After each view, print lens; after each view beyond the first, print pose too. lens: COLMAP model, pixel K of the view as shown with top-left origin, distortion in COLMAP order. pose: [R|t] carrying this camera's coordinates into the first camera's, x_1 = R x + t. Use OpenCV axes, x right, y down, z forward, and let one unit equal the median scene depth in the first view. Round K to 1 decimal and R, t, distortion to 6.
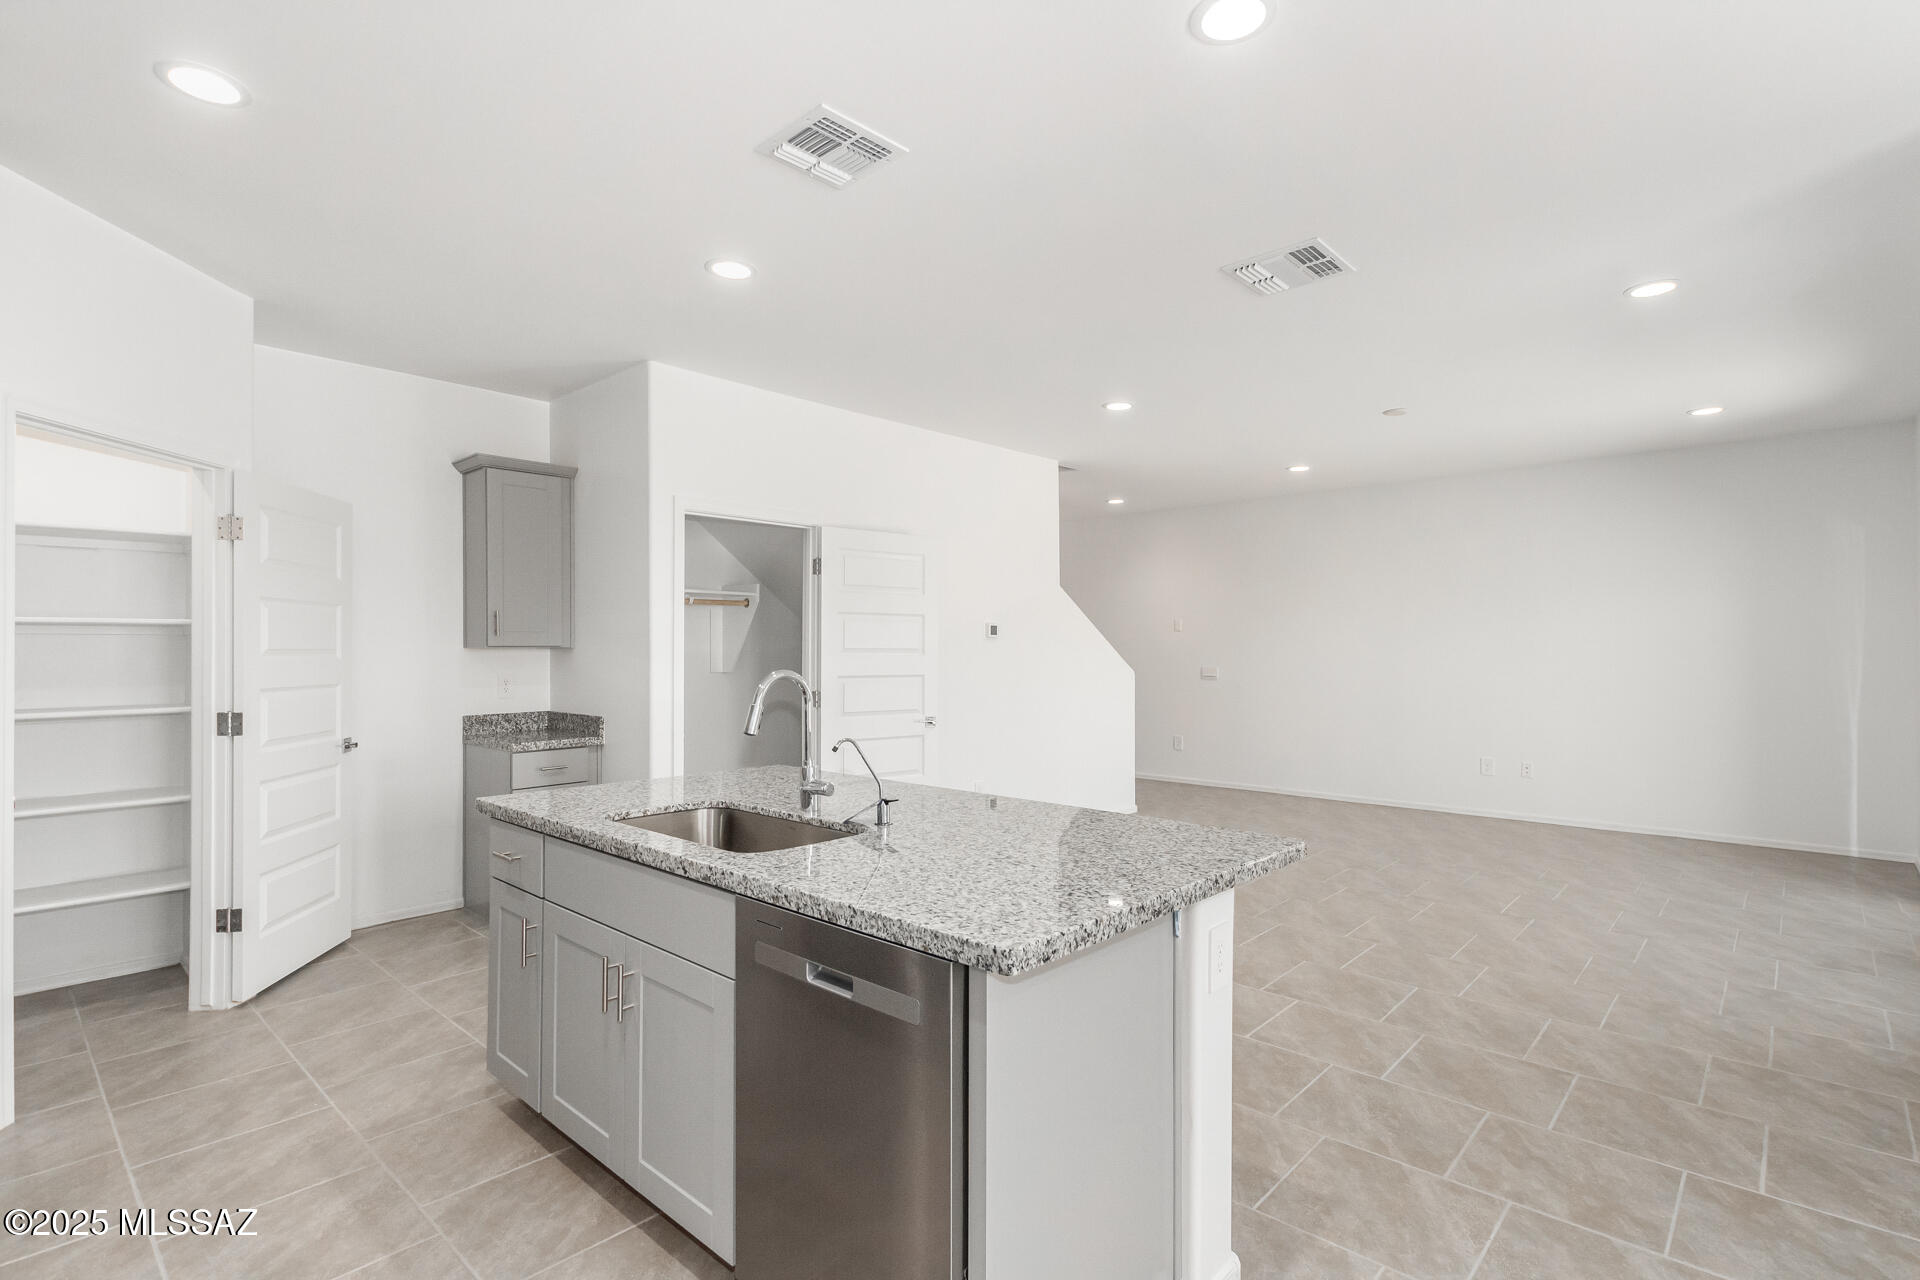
lens RADIAL K [[910.7, 0, 974.3], [0, 910.7, 641.5], [0, 0, 1]] dist [0.017089, -0.007234]
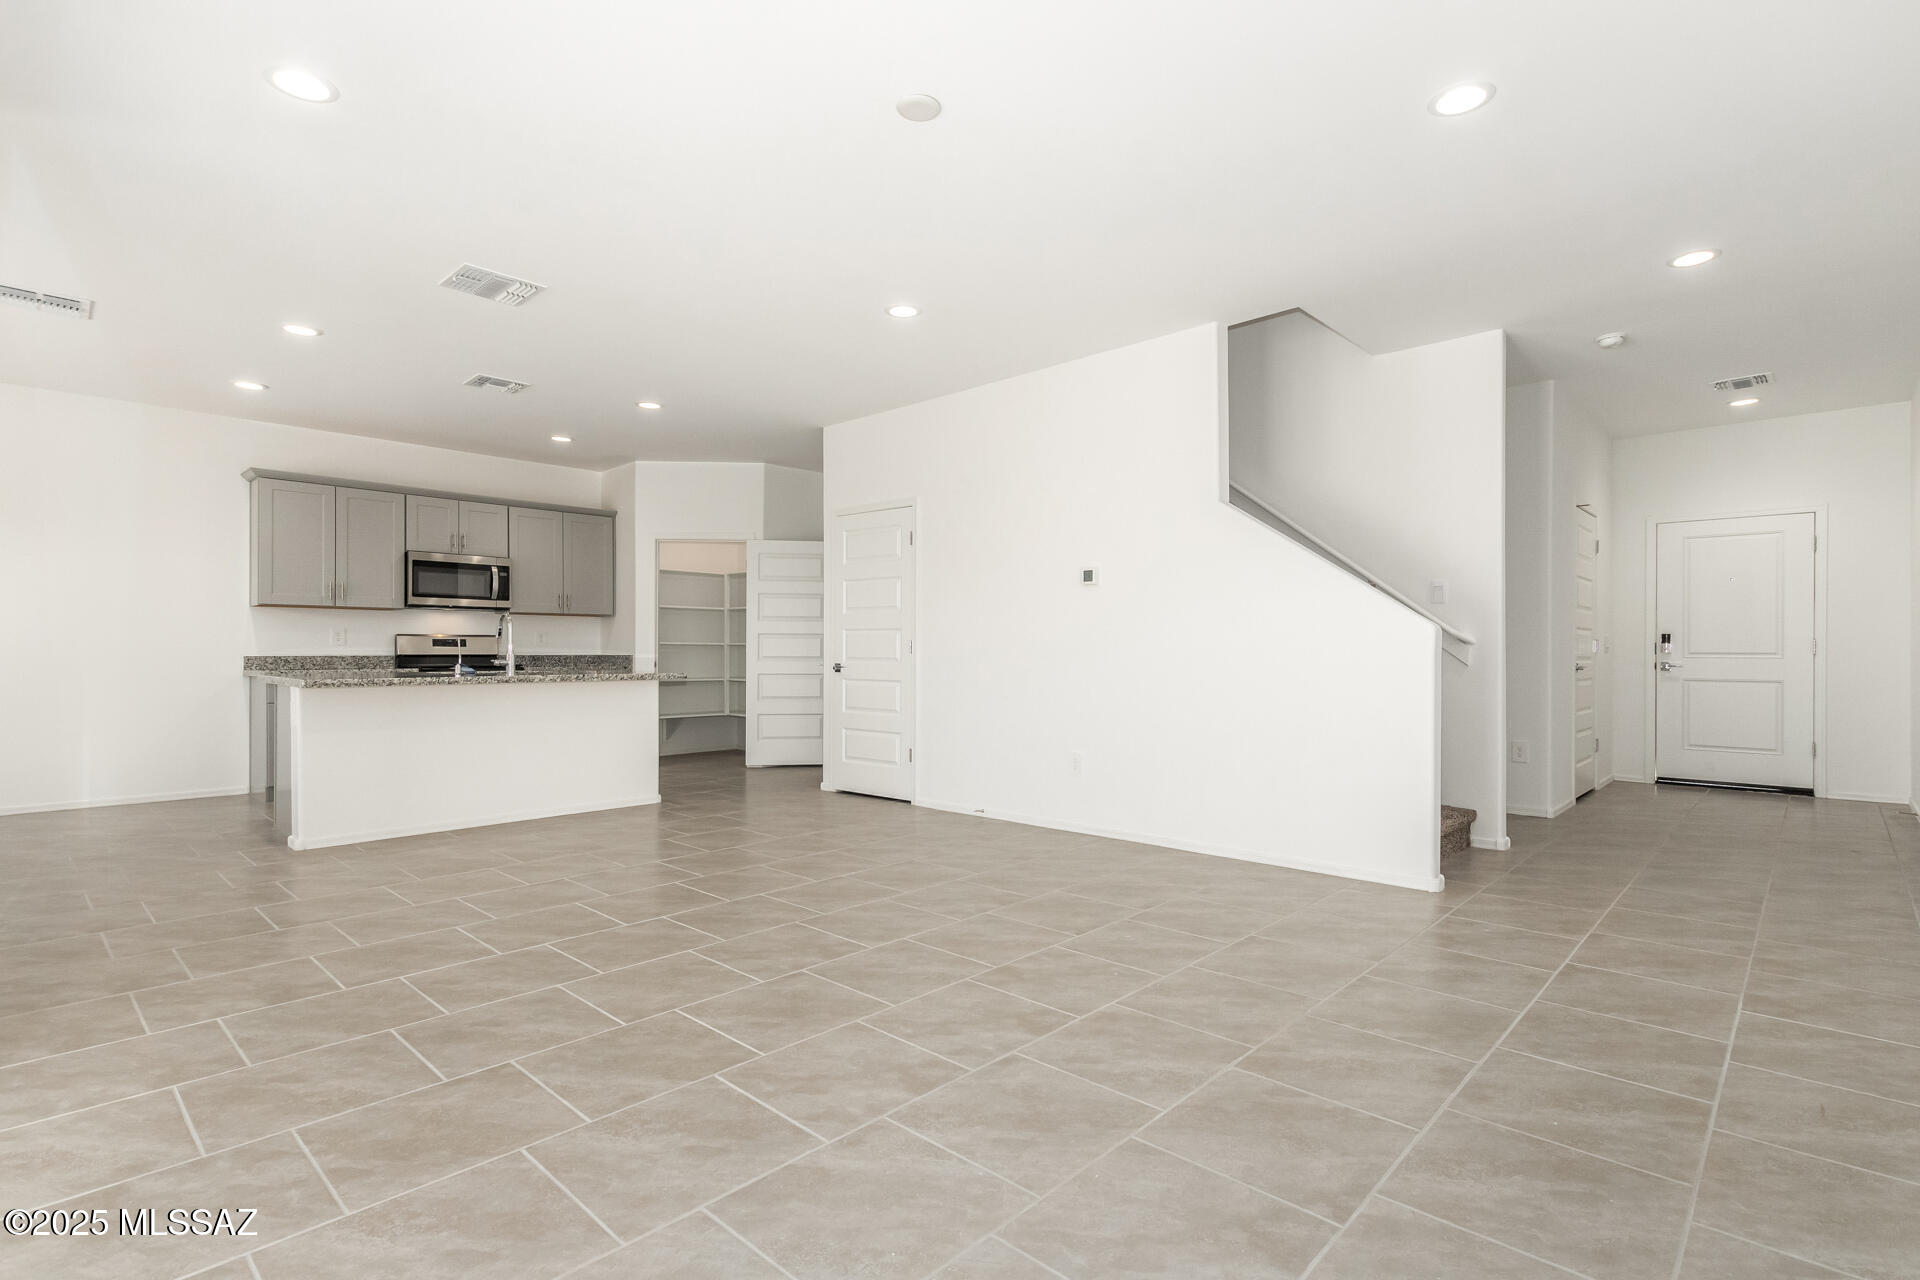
lens RADIAL K [[910.7, 0, 973.2], [0, 910.7, 653.0], [0, 0, 1]] dist [0.017089, -0.007234]
pose [[-0.013242, 0.004392, -0.999903, 1.480614], [0.008739, 0.999953, 0.004277, 0.094476], [0.999874, -0.008682, -0.013280, 1.548989]]
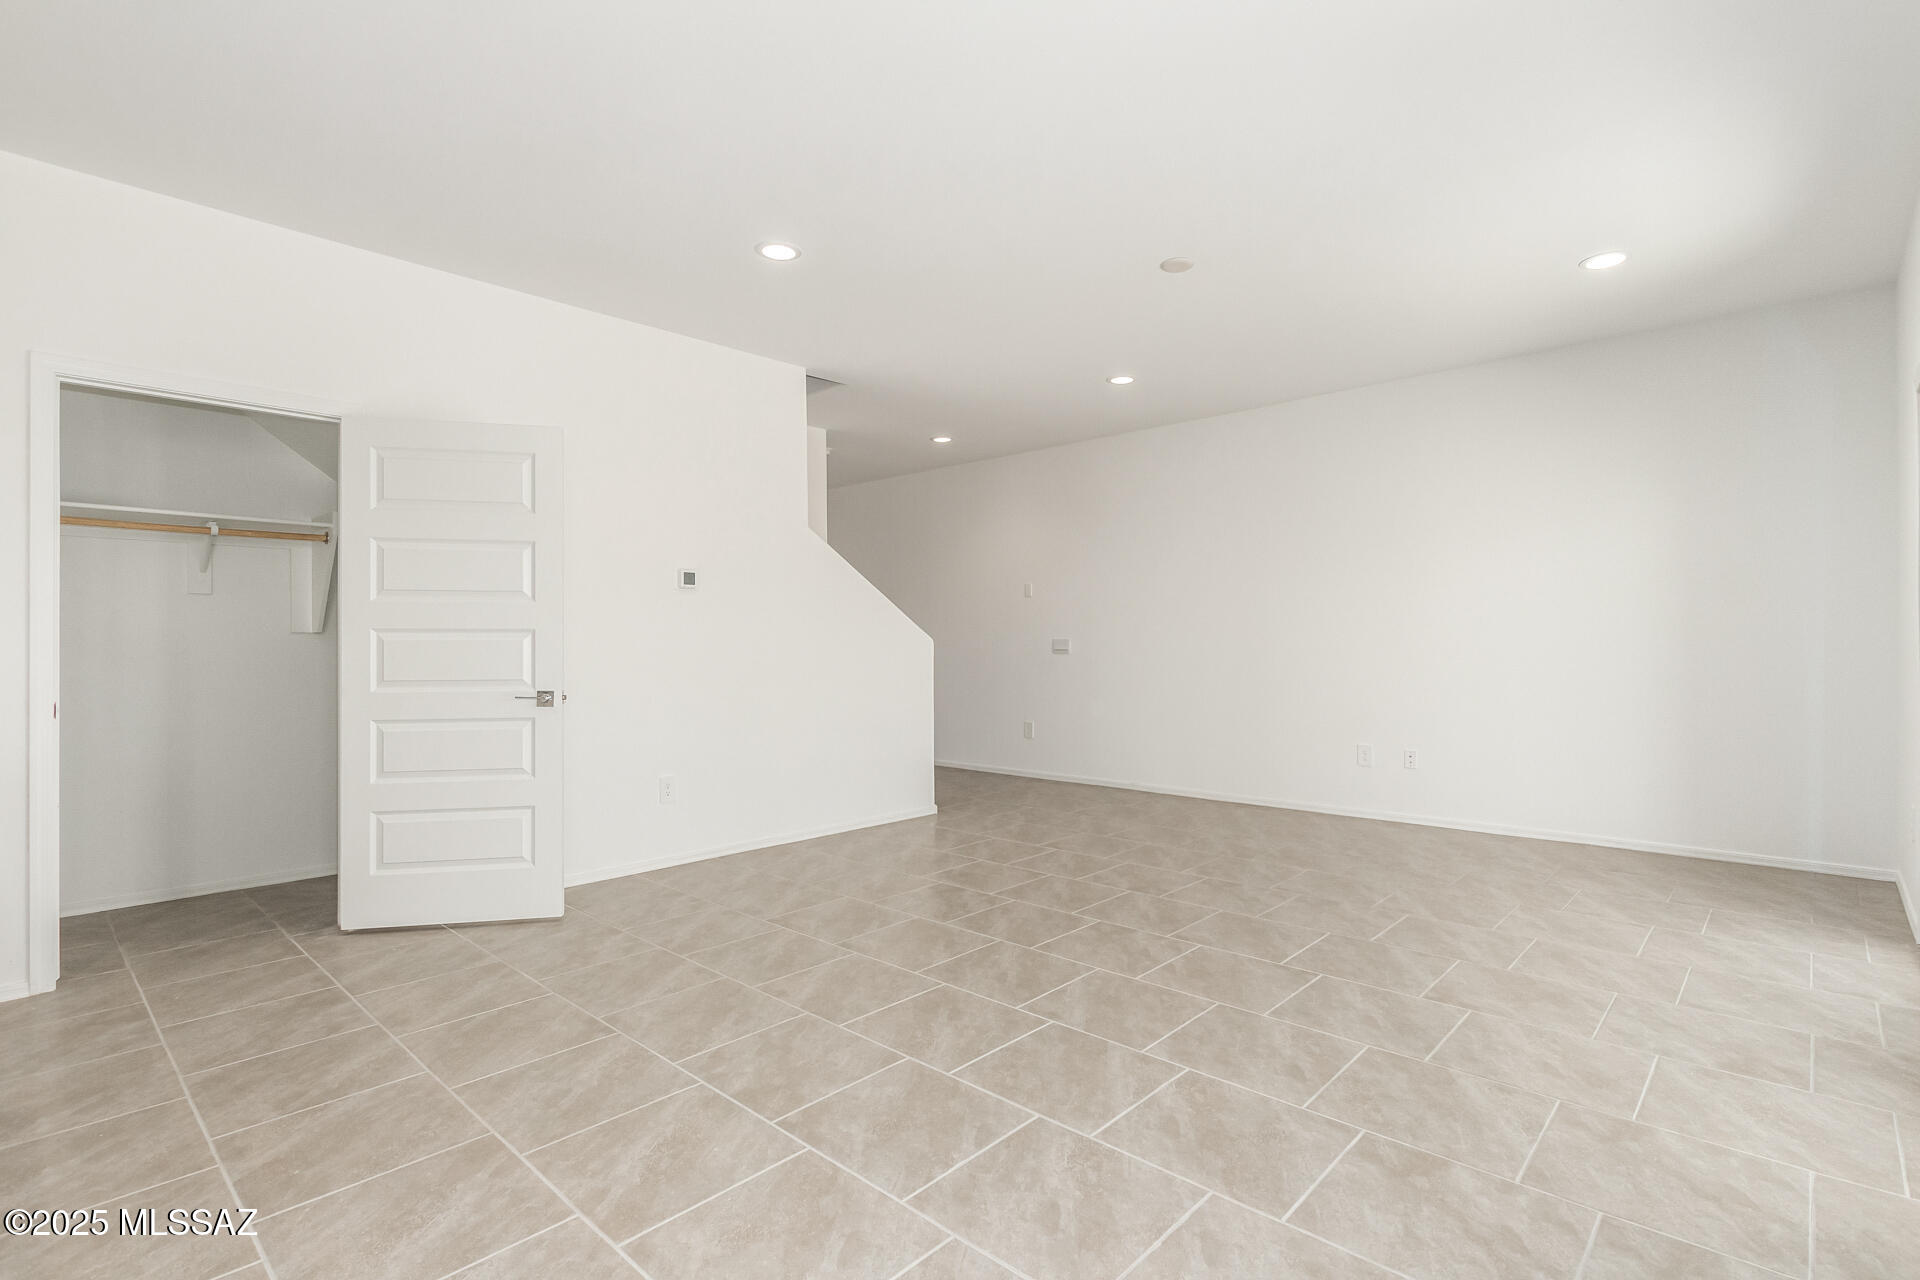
lens RADIAL K [[910.7, 0, 969.9], [0, 910.7, 636.5], [0, 0, 1]] dist [0.017089, -0.007234]
pose [[0.999957, -0.003484, -0.008625, 0.452280], [0.003482, 0.999994, -0.000245, 0.065946], [0.008626, 0.000215, 0.999963, 0.406163]]
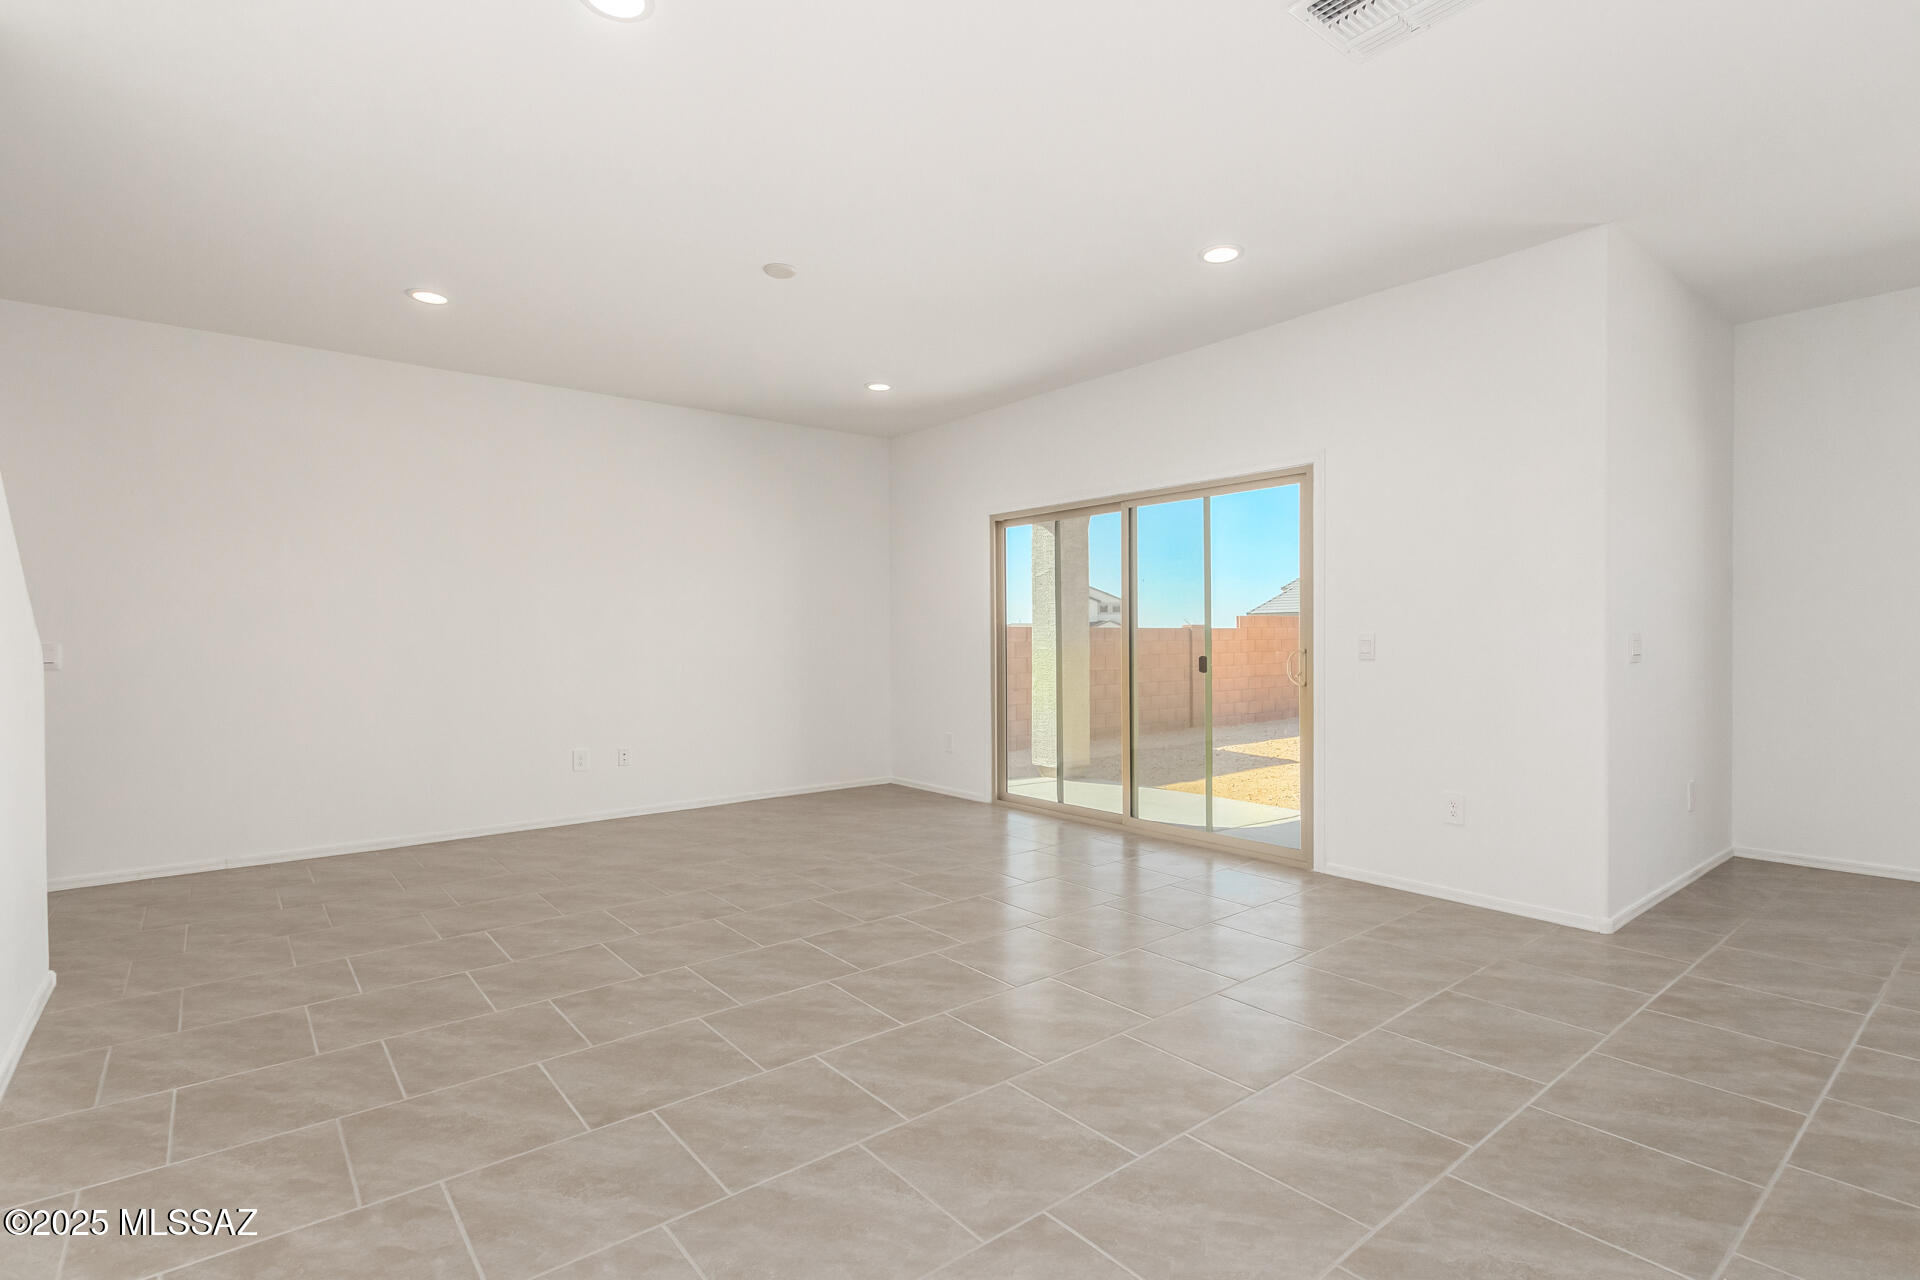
lens RADIAL K [[910.7, 0, 974.1], [0, 910.7, 656.5], [0, 0, 1]] dist [0.017089, -0.007234]
pose [[0.144938, -0.016963, 0.989295, -0.346044], [-0.003398, 0.999839, 0.017641, 0.066138], [-0.989435, -0.005918, 0.144857, 1.110844]]
